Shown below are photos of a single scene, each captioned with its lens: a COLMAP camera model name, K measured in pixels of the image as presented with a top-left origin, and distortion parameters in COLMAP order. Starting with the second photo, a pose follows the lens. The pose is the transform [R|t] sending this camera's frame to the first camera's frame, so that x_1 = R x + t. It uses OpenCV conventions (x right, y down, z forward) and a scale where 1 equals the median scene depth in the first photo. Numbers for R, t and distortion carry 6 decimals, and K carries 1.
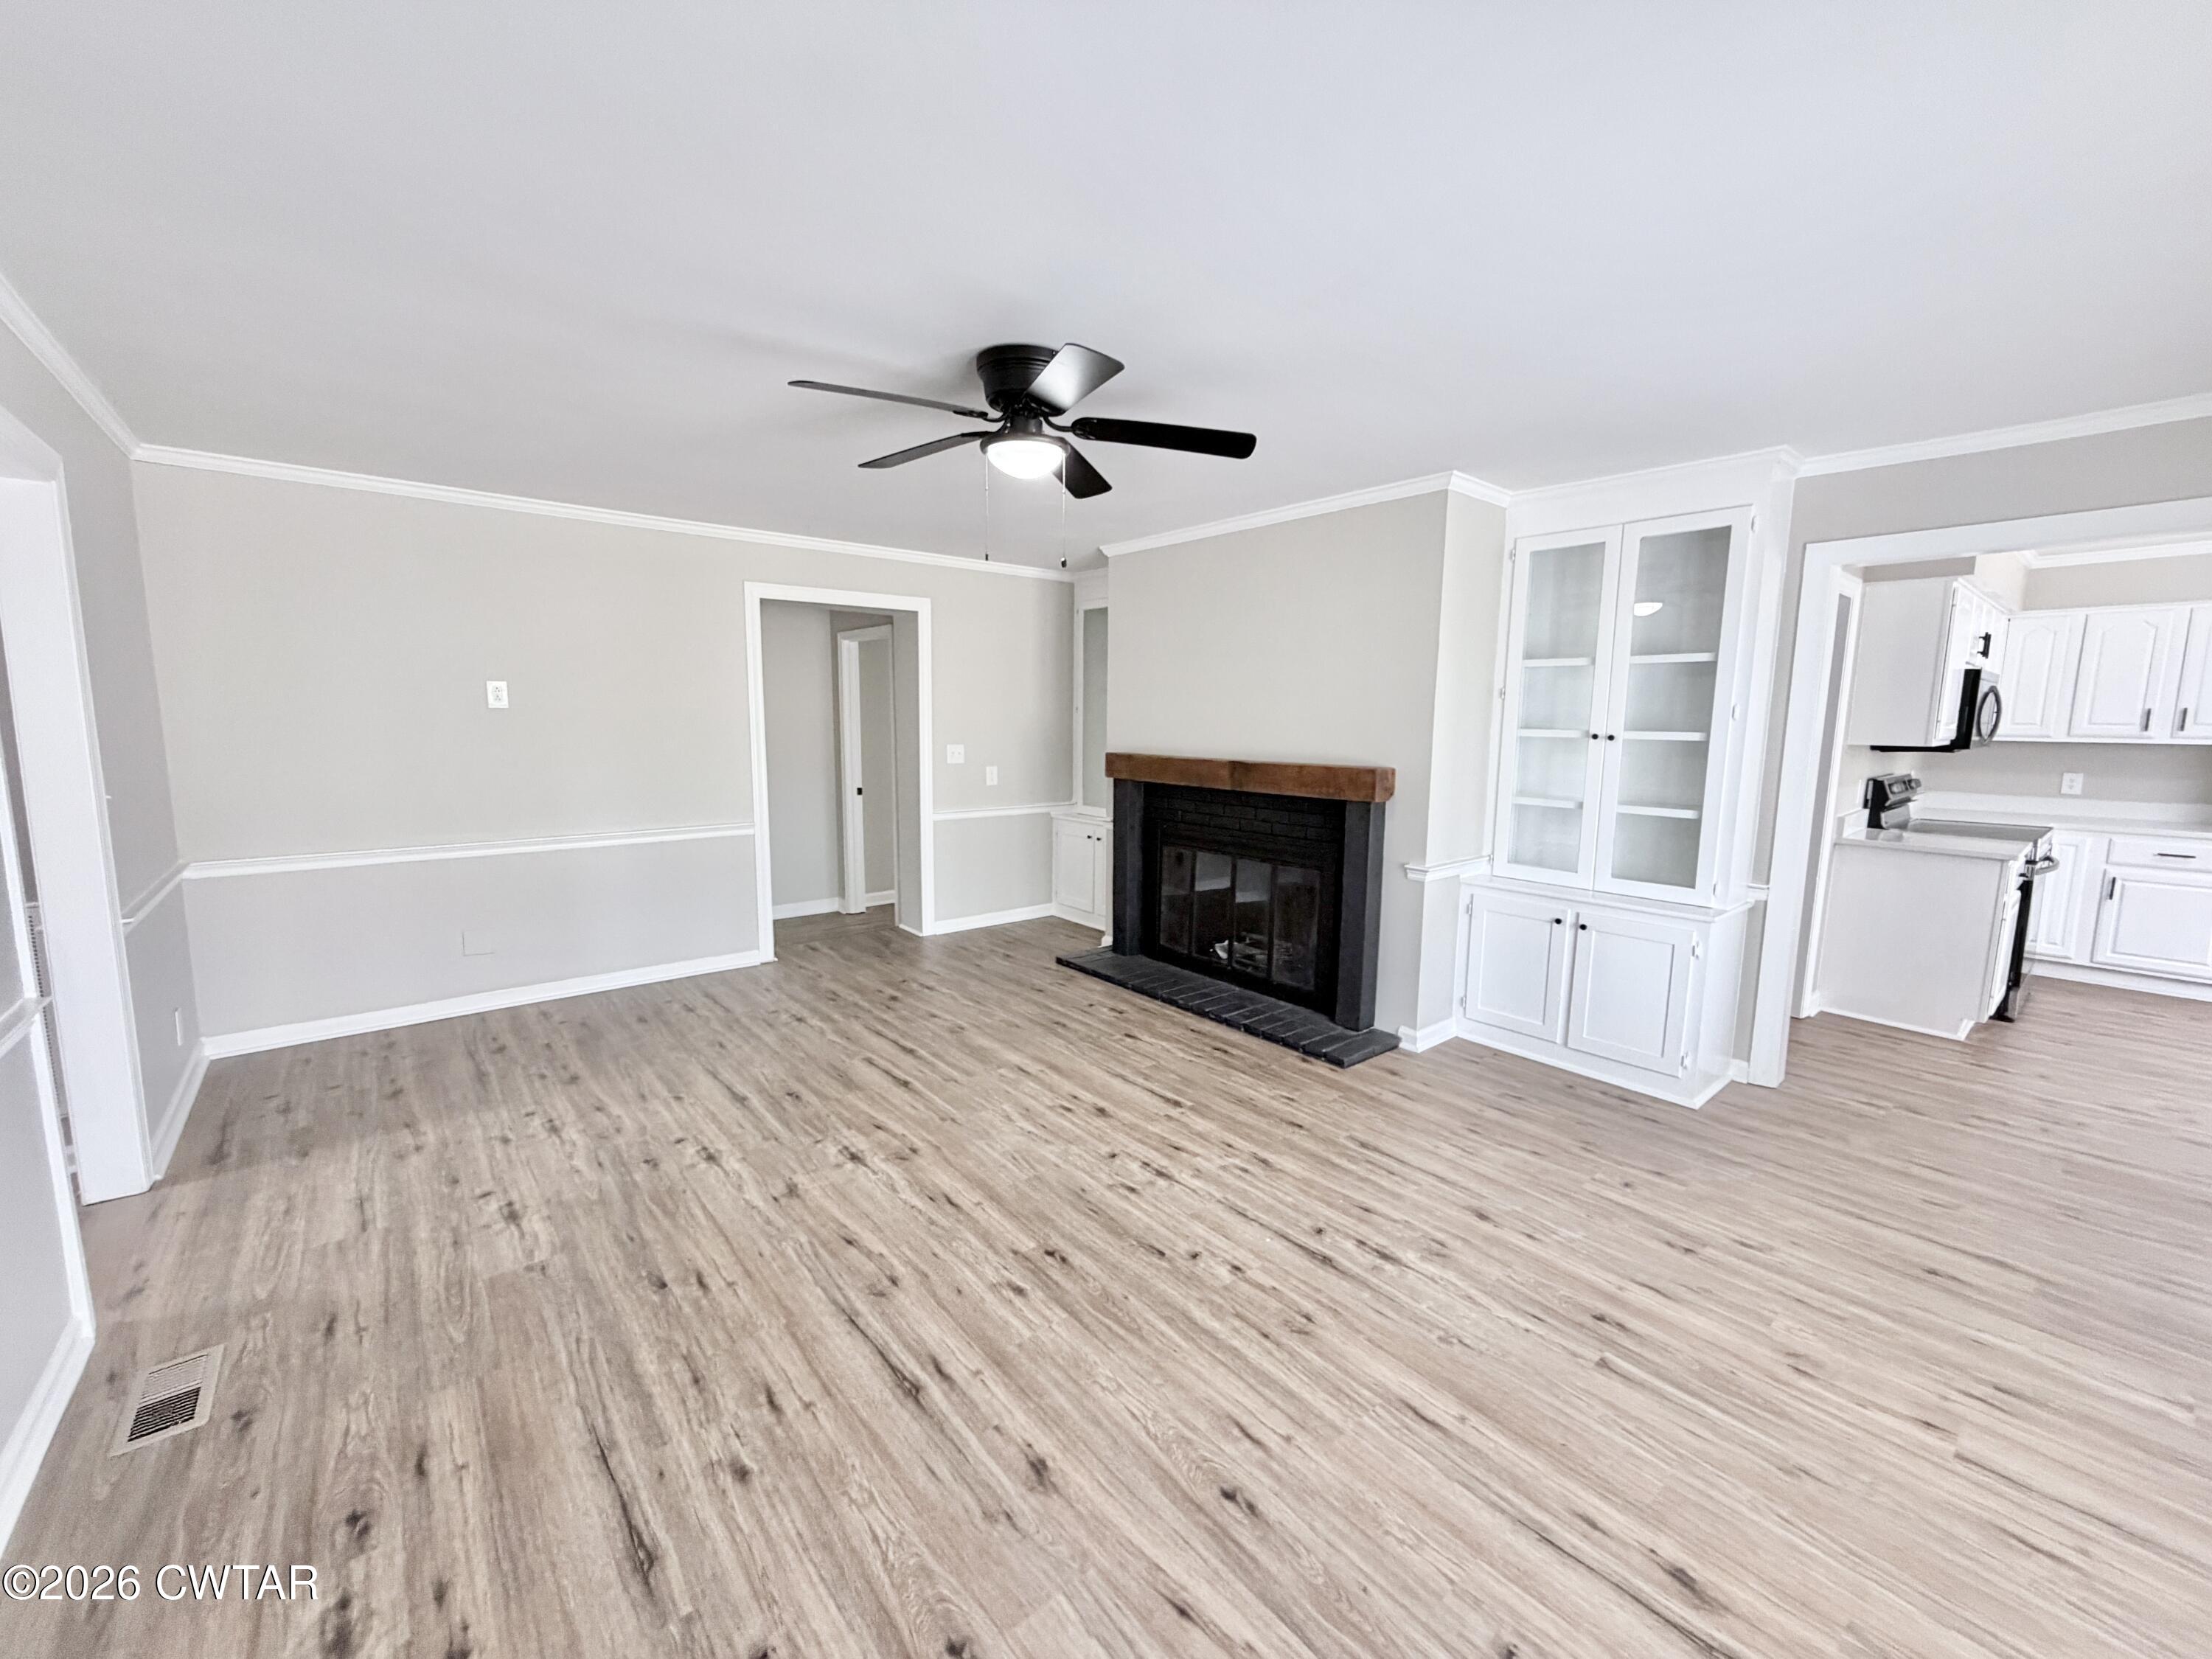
lens RADIAL K [[892.6, 0, 1100.0], [0, 892.6, 829.4], [0, 0, 1]] dist [0.000301, 0.000054]
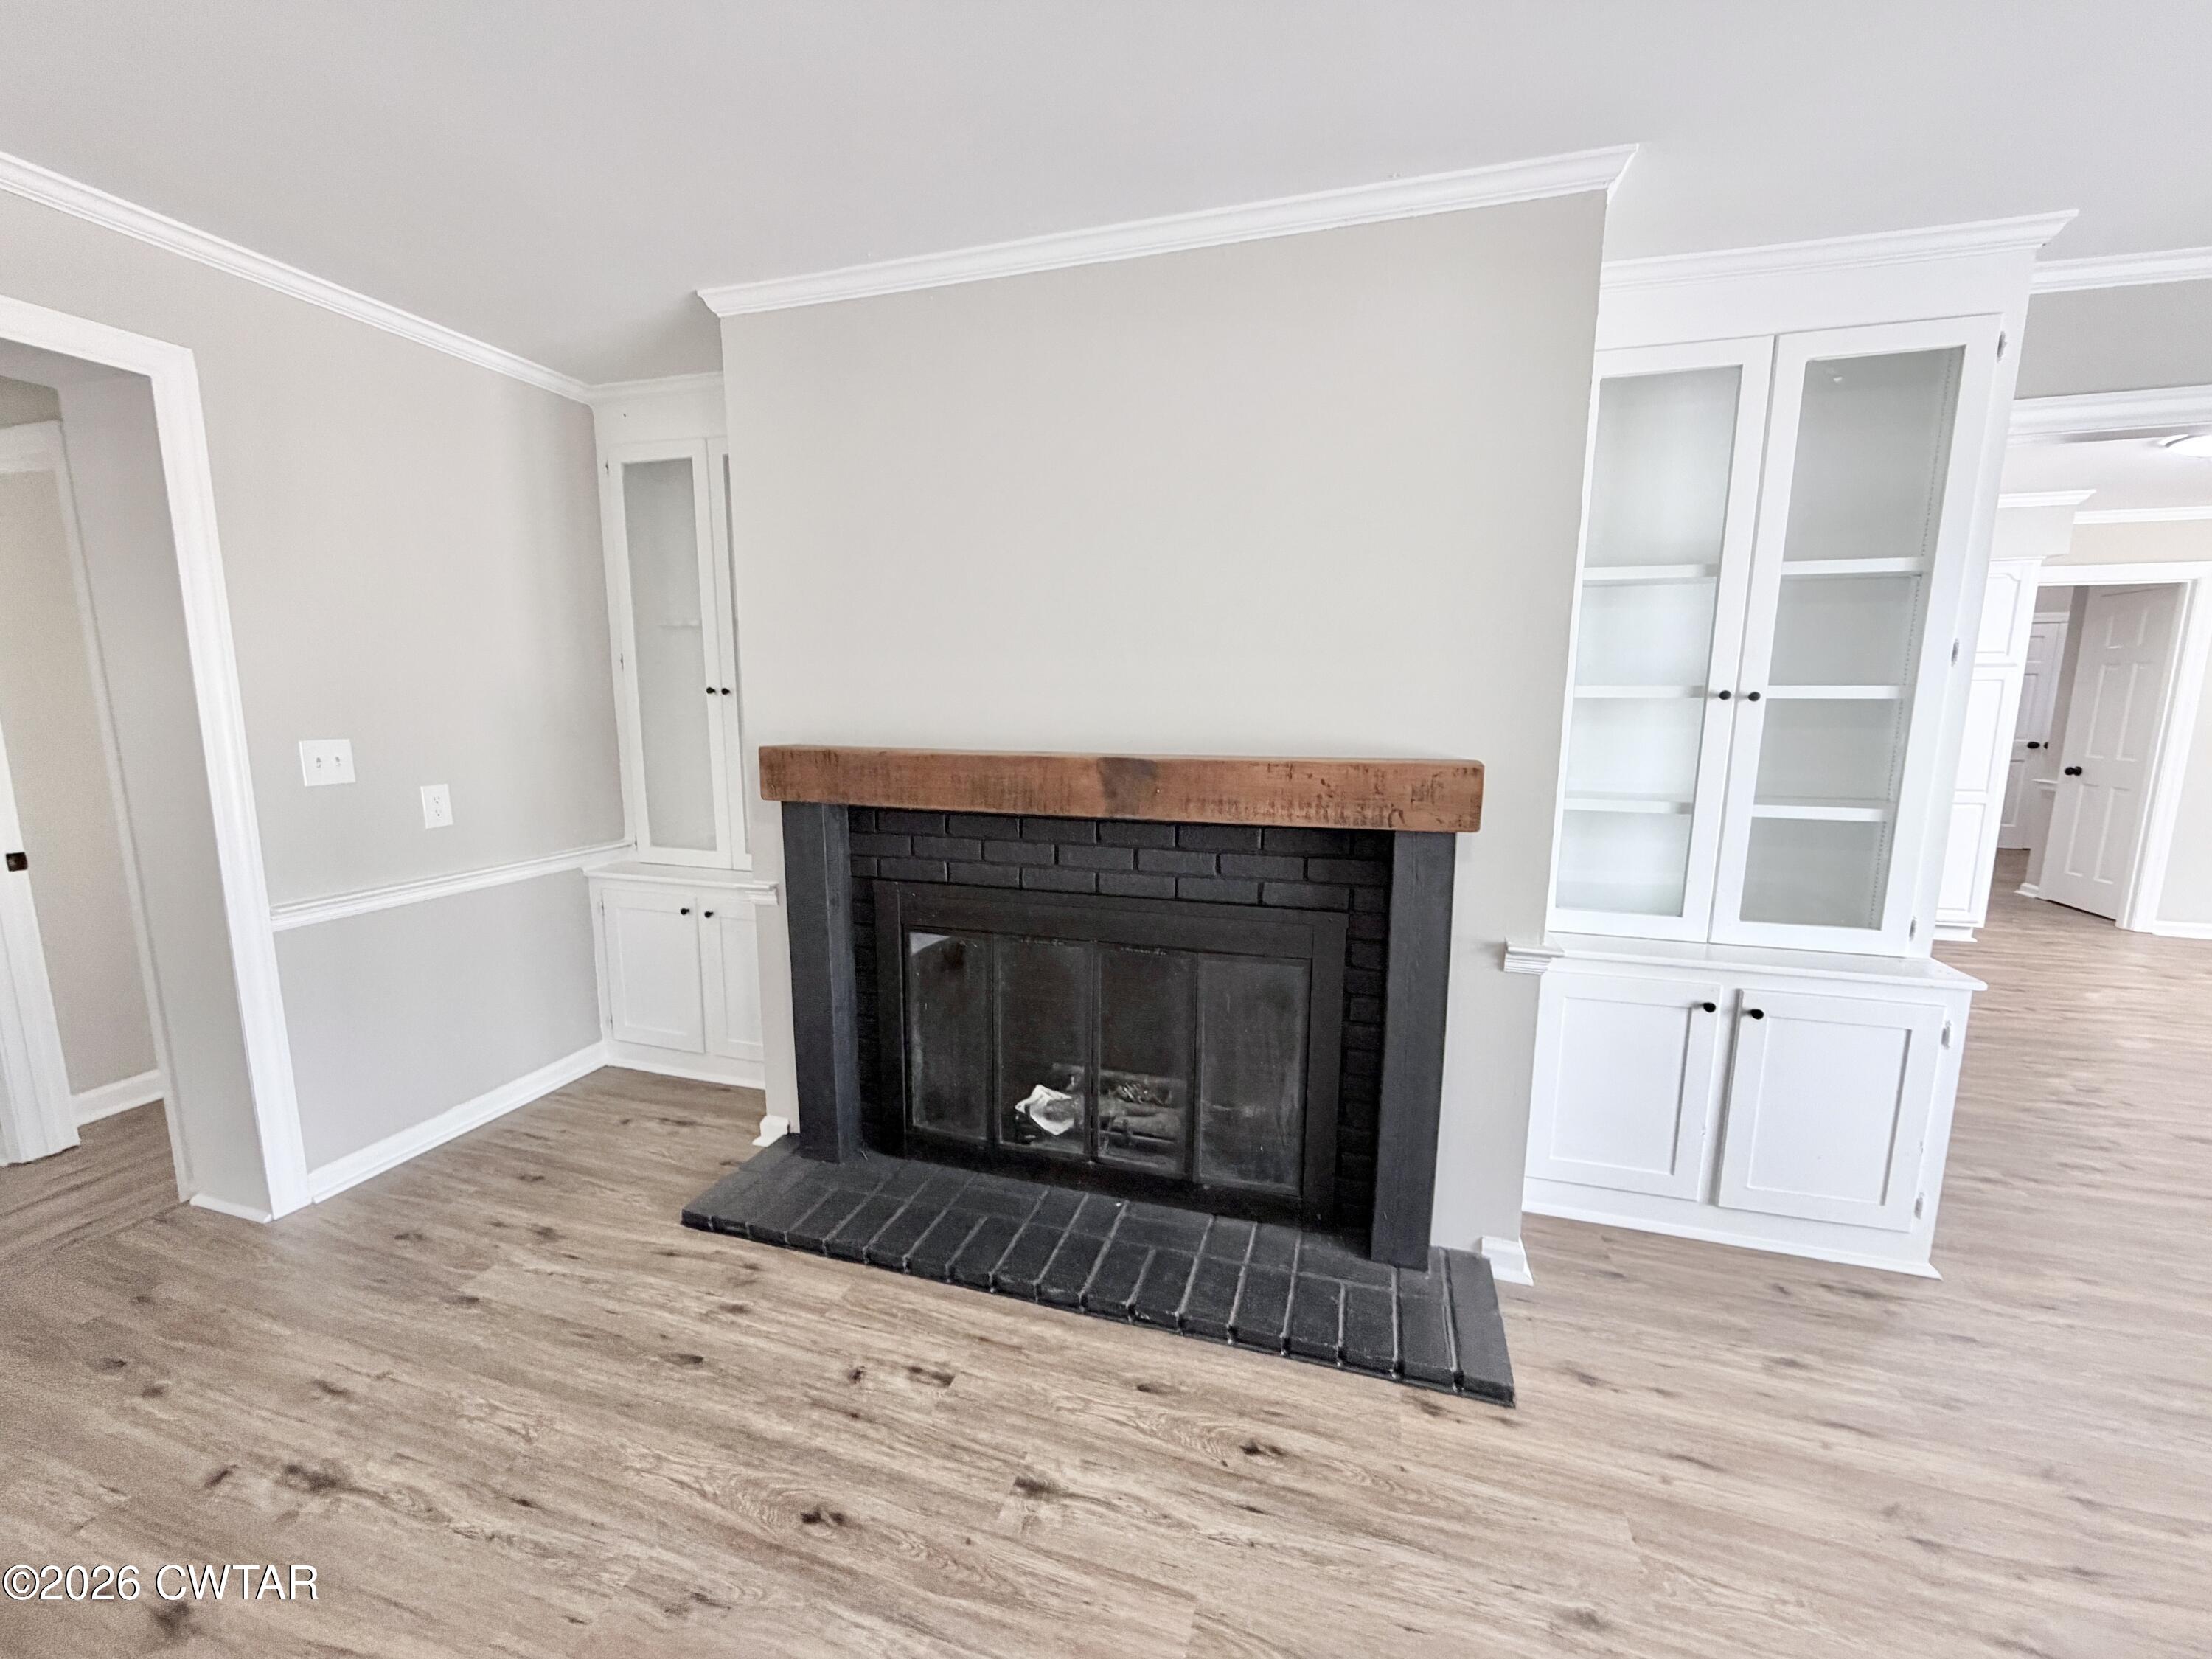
lens RADIAL K [[892.6, 0, 1100.0], [0, 892.6, 829.4], [0, 0, 1]] dist [0.000301, 0.000054]
pose [[0.838429, -0.086002, 0.538182, -0.114505], [0.073178, 0.996294, 0.045206, -0.060177], [-0.540075, 0.001481, 0.841616, 0.605242]]
